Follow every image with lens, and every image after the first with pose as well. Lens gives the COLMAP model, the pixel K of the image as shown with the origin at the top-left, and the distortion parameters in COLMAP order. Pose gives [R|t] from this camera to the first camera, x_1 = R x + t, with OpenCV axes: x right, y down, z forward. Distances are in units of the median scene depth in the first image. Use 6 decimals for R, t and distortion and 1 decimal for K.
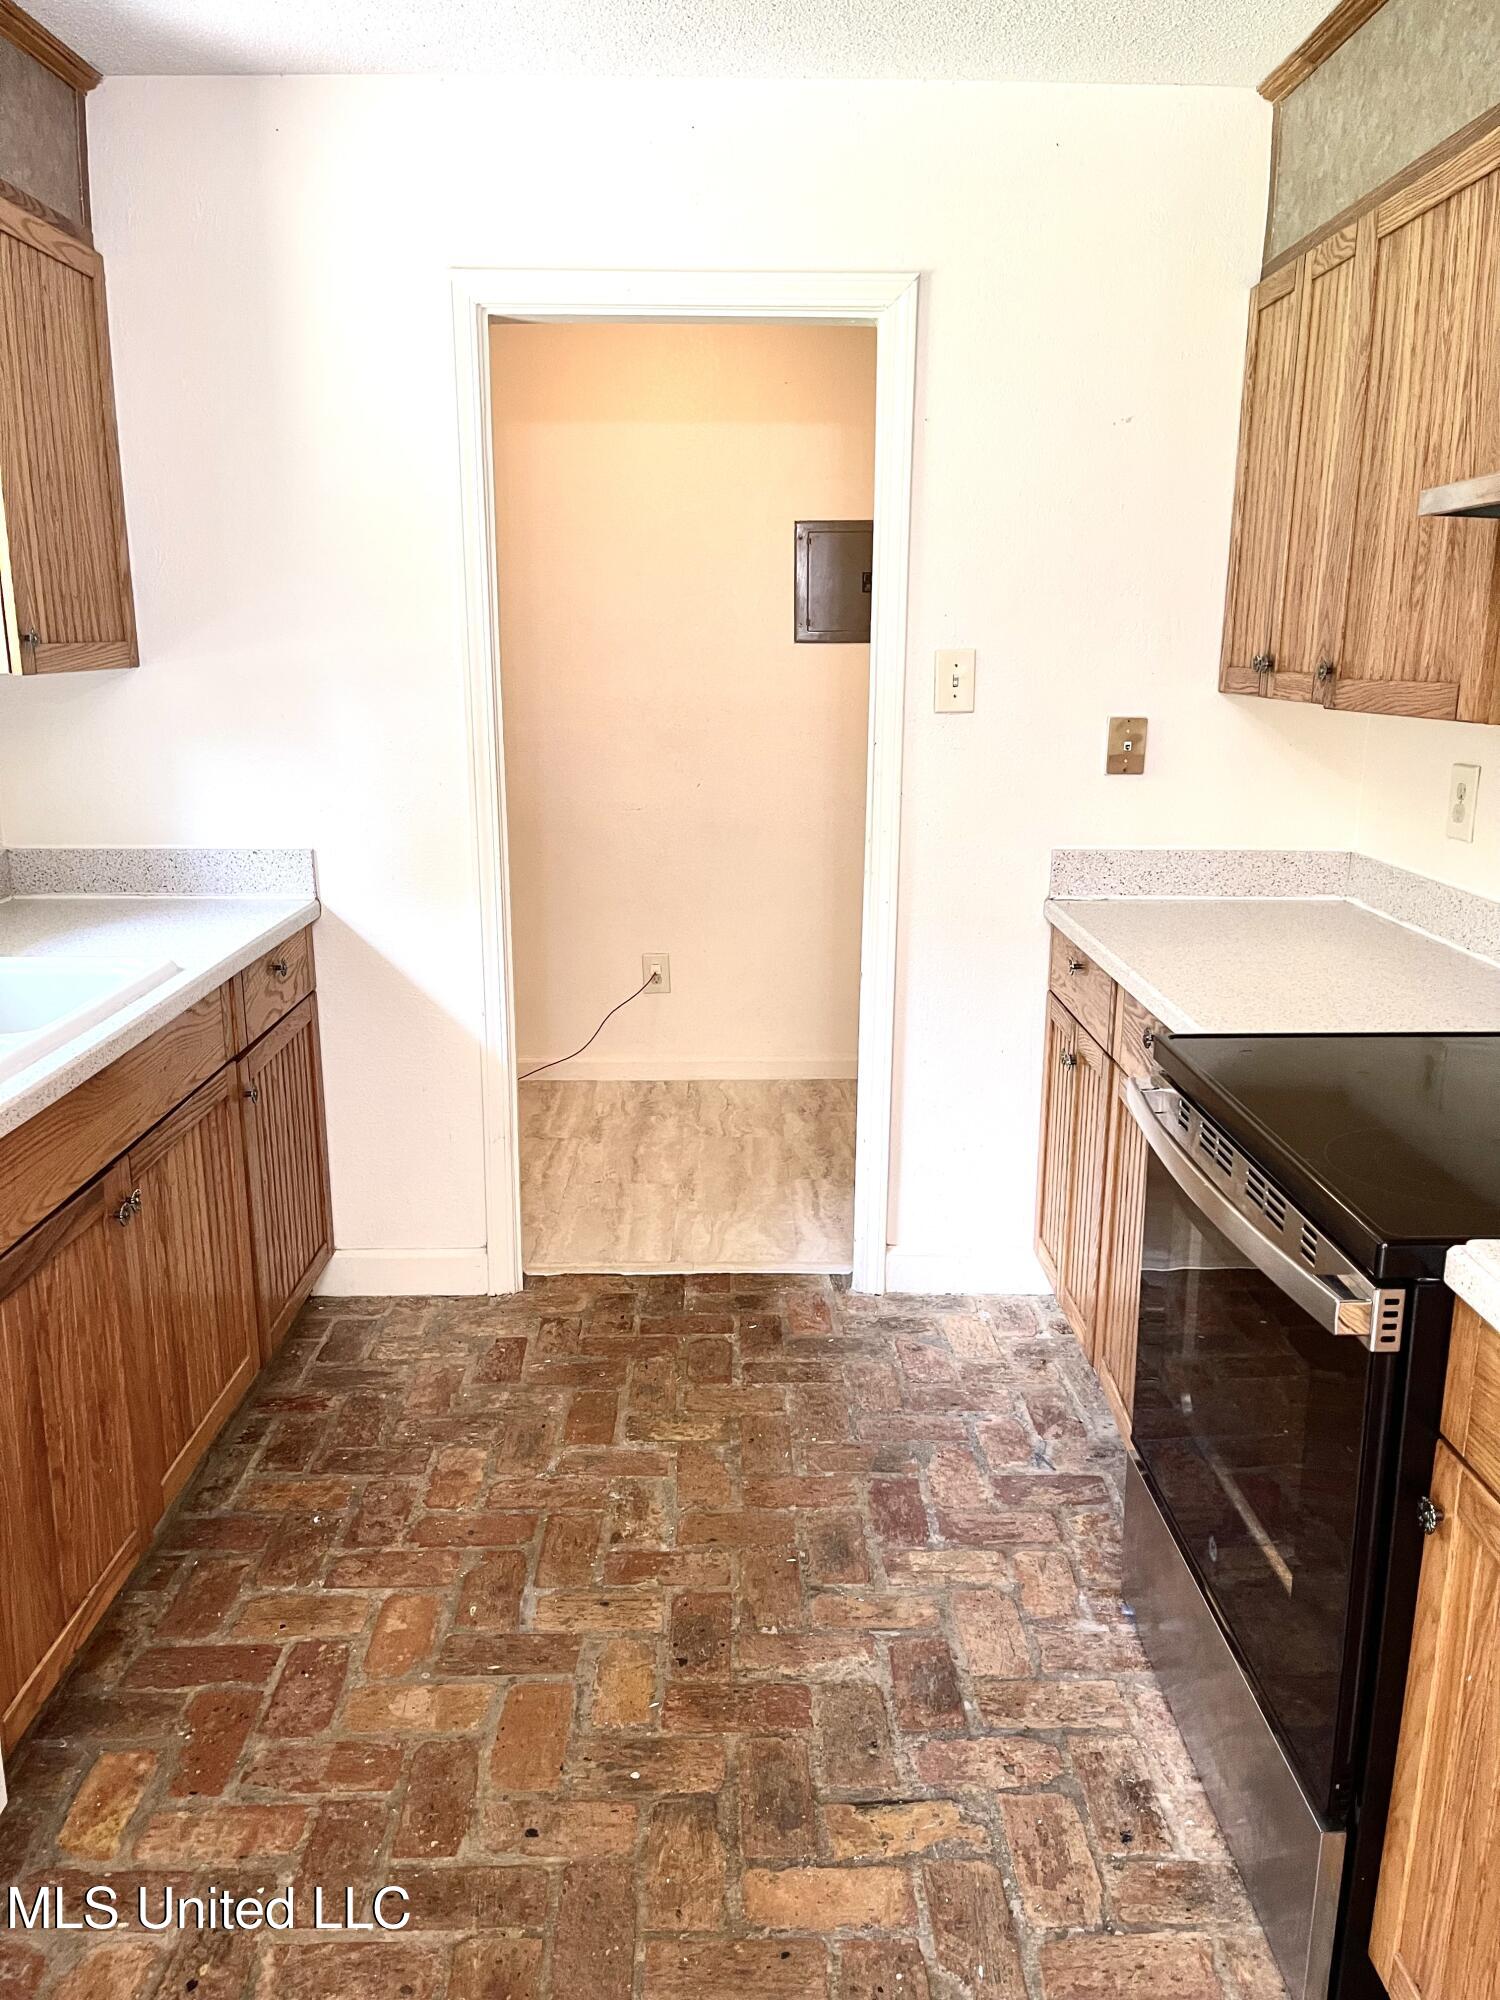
lens RADIAL K [[1508.7, 0, 757.5], [0, 1508.7, 1011.2], [0, 0, 1]] dist [0.079668, -0.106967]
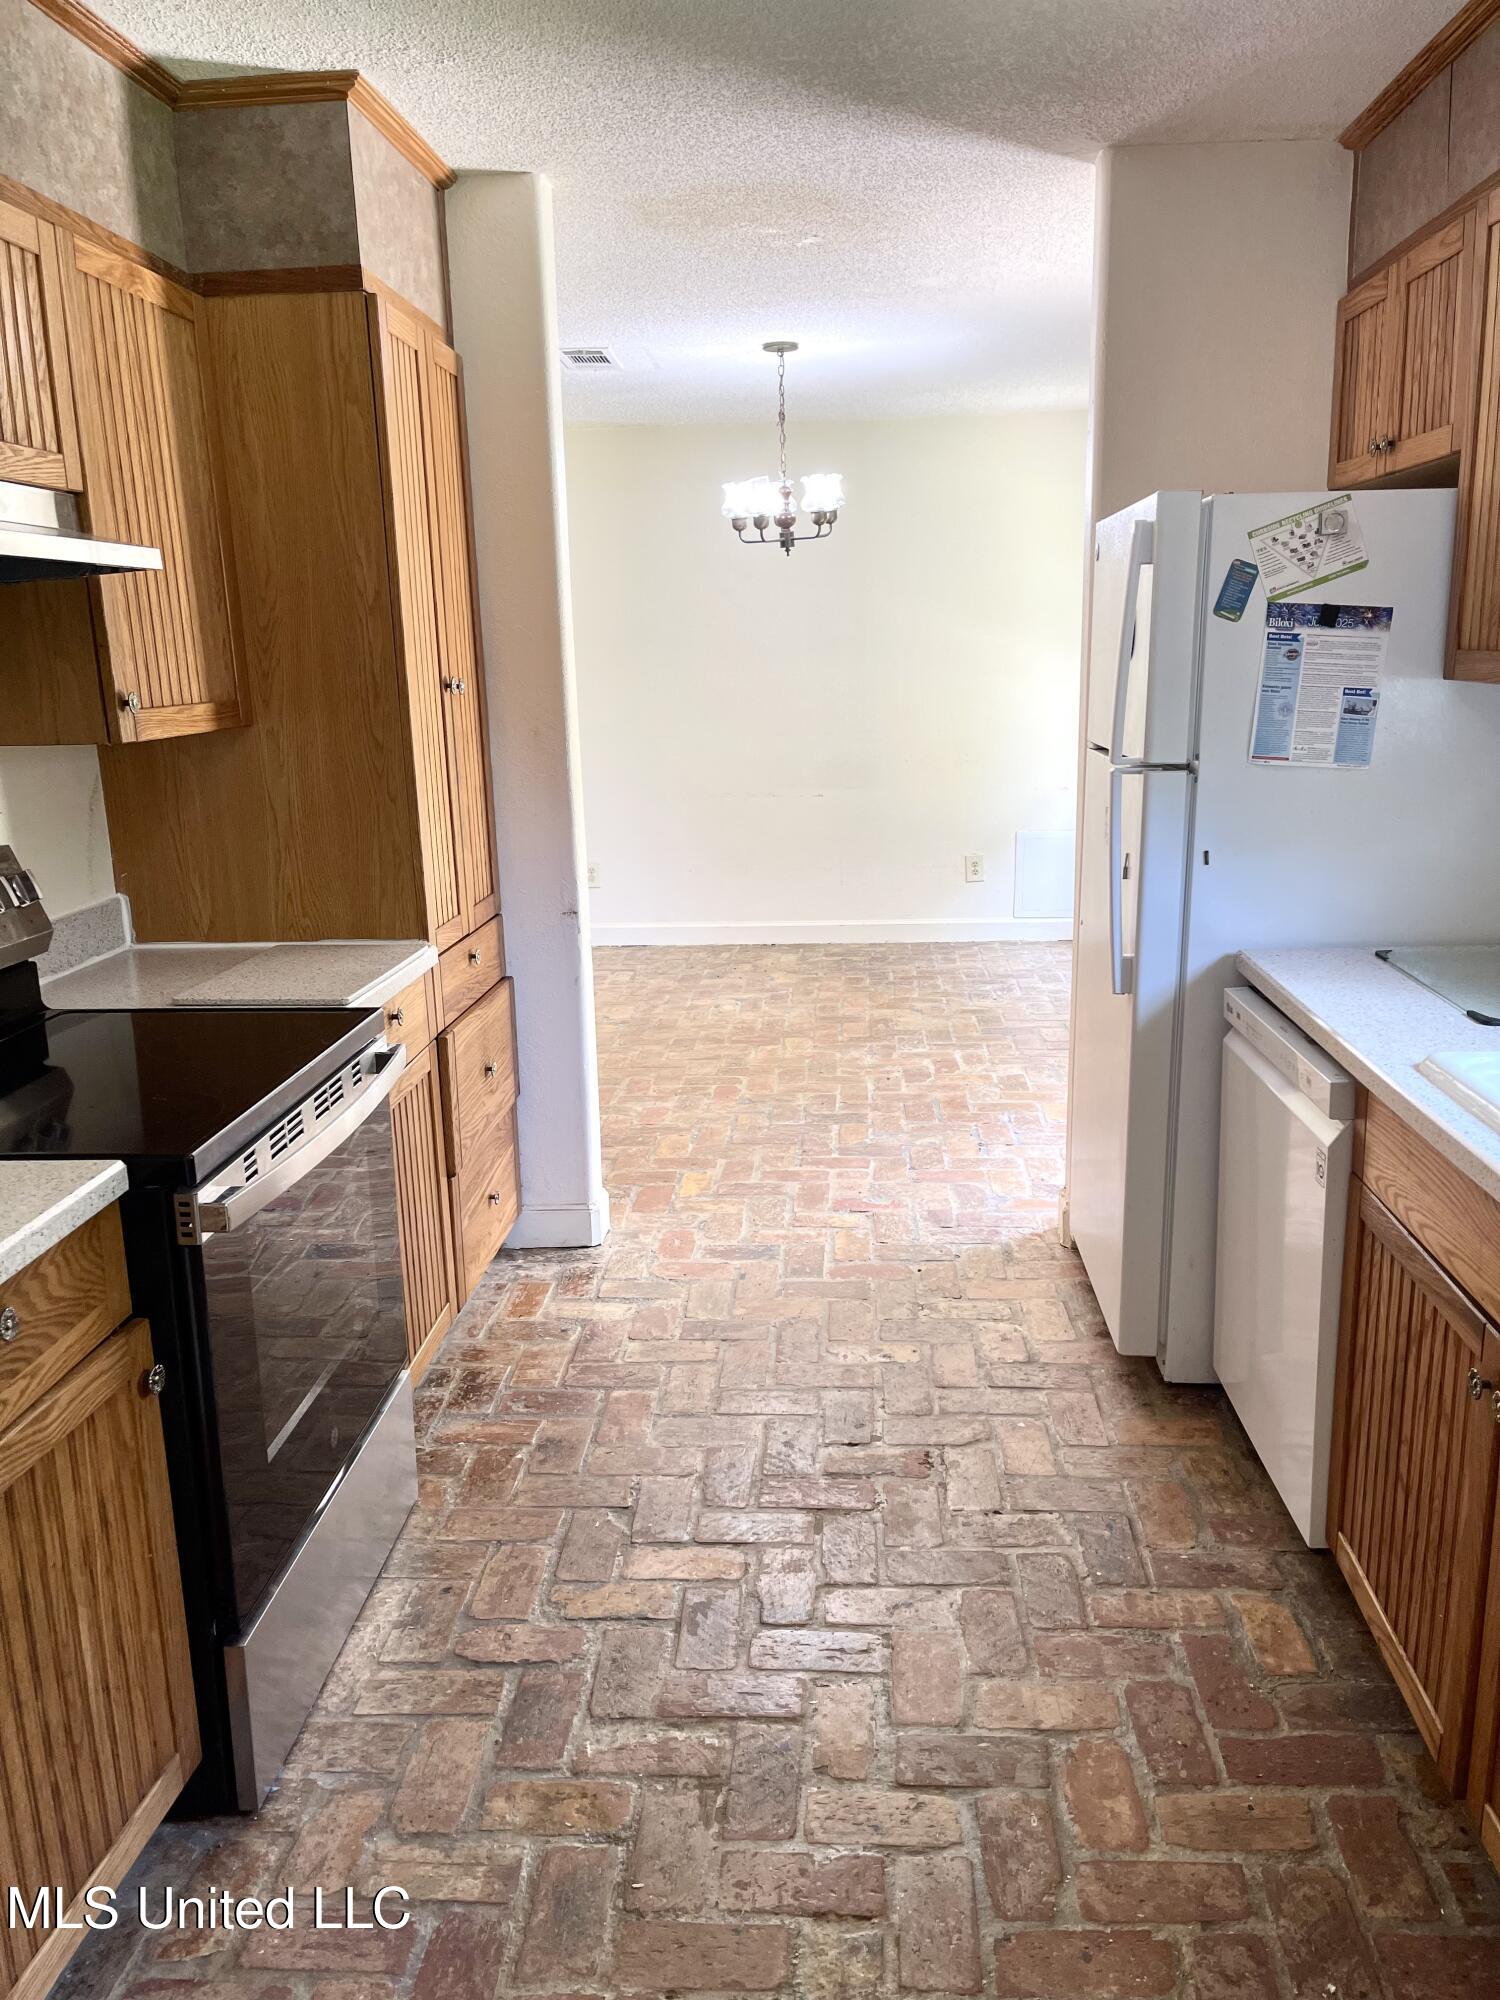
lens RADIAL K [[1508.7, 0, 757.5], [0, 1508.7, 1011.2], [0, 0, 1]] dist [0.079668, -0.106967]
pose [[-0.996152, 0.007624, 0.087306, -0.125363], [0.046936, 0.887704, 0.458016, -0.432059], [-0.074010, 0.460352, -0.884646, 1.719823]]
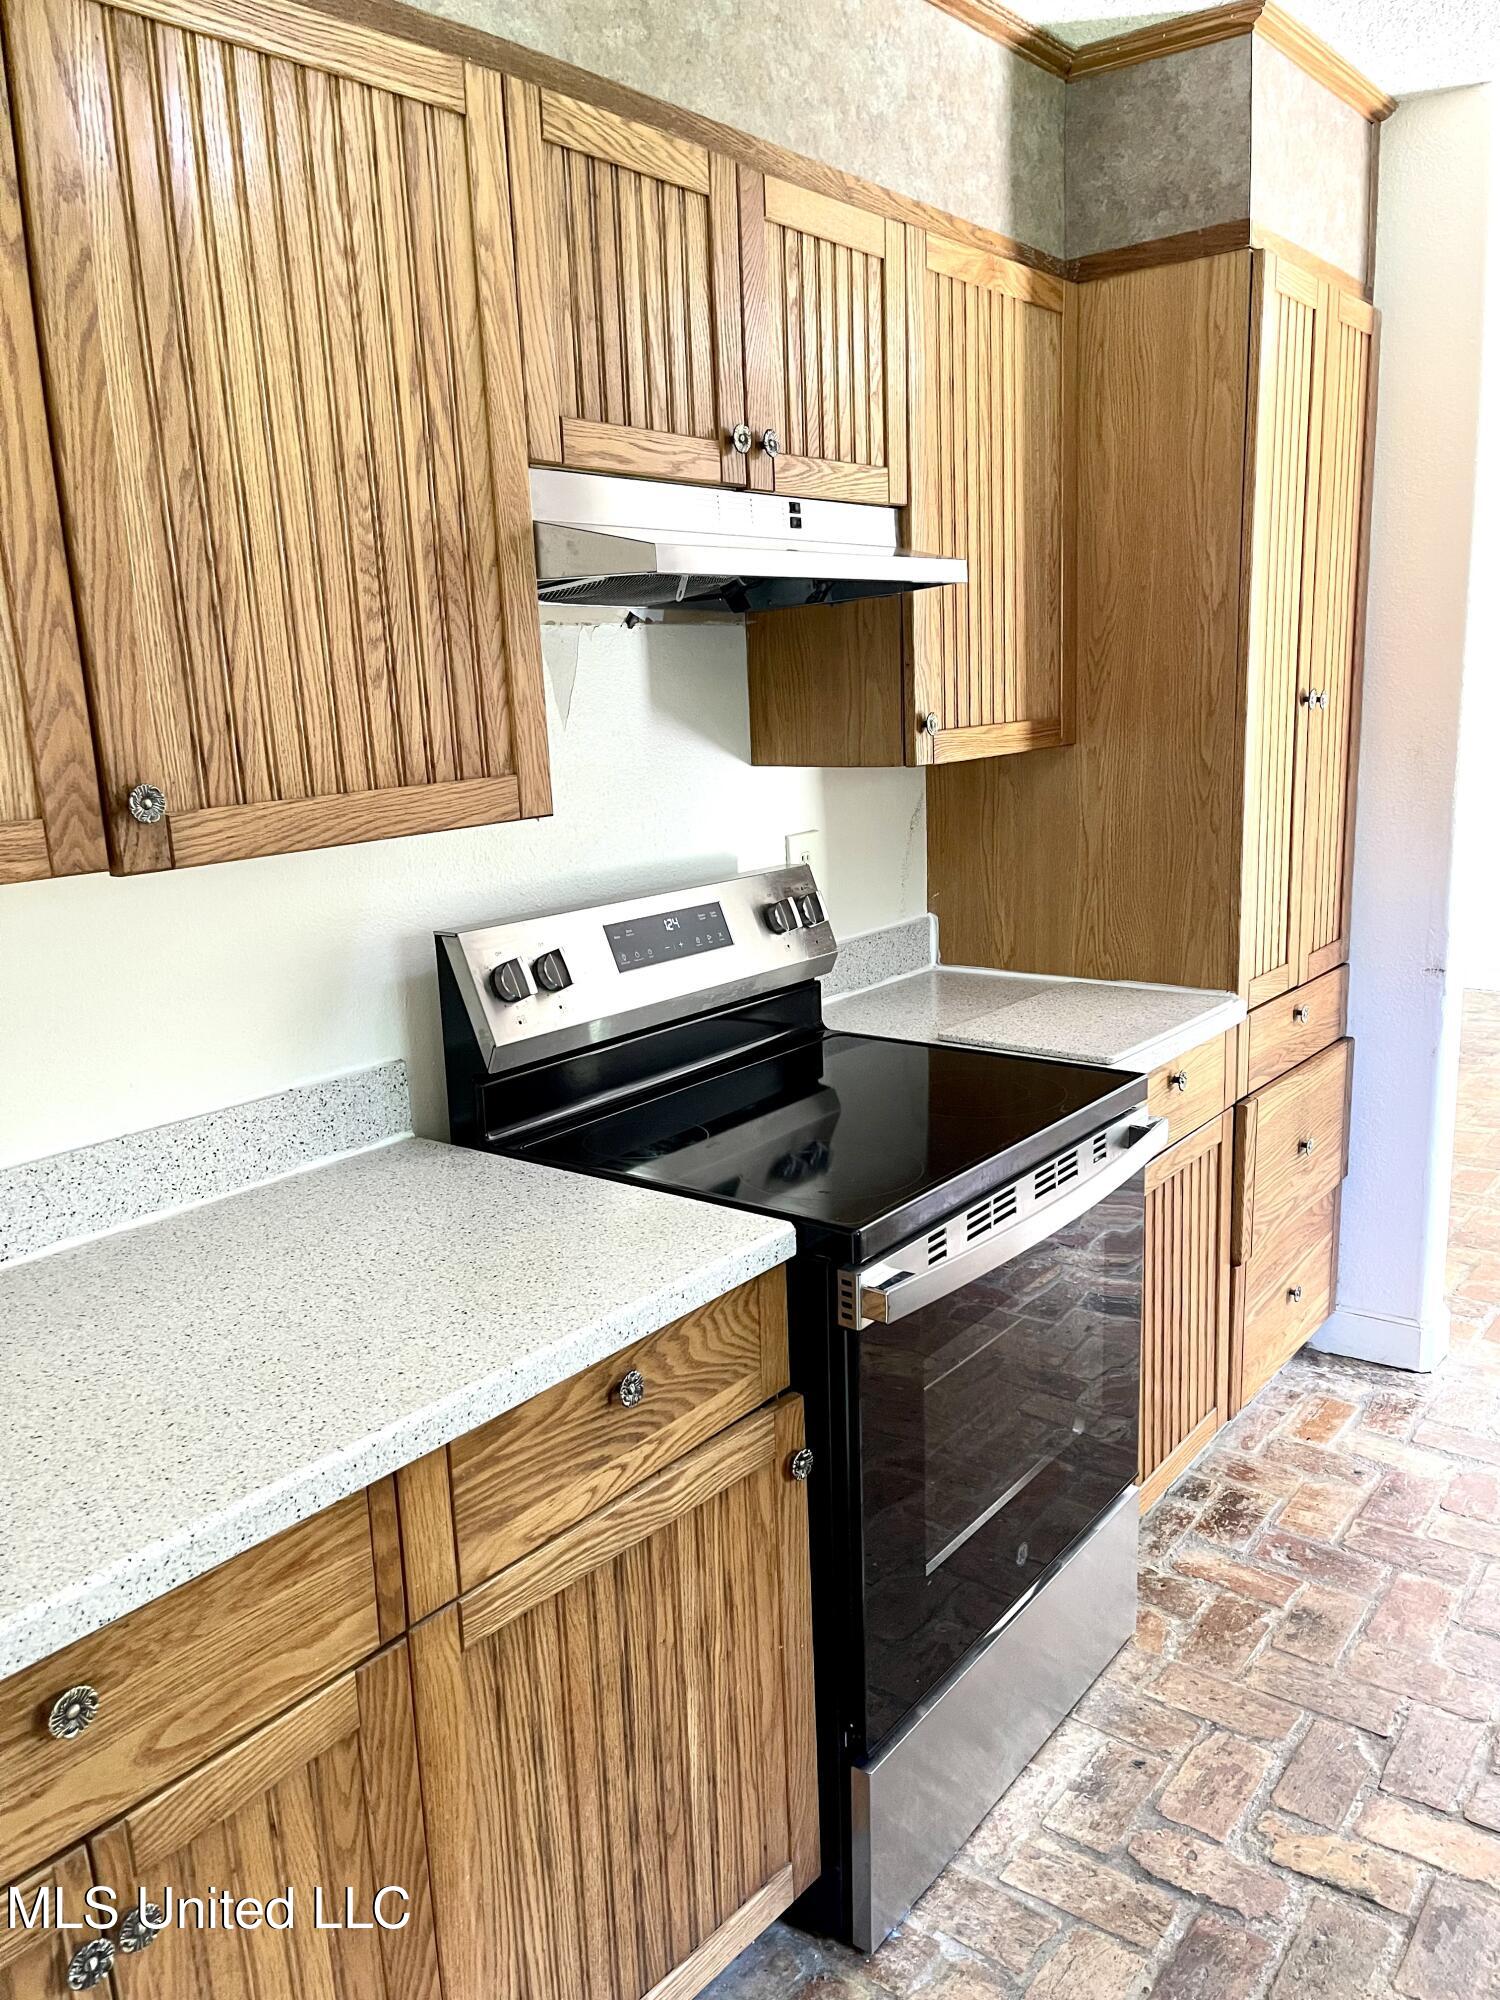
lens RADIAL K [[1508.7, 0, 757.5], [0, 1508.7, 1011.2], [0, 0, 1]] dist [0.079668, -0.106967]
pose [[-0.779385, -0.102426, 0.618117, -0.156796], [0.188156, 0.902748, 0.386837, -0.391787], [-0.597626, 0.417797, -0.684316, 1.534566]]
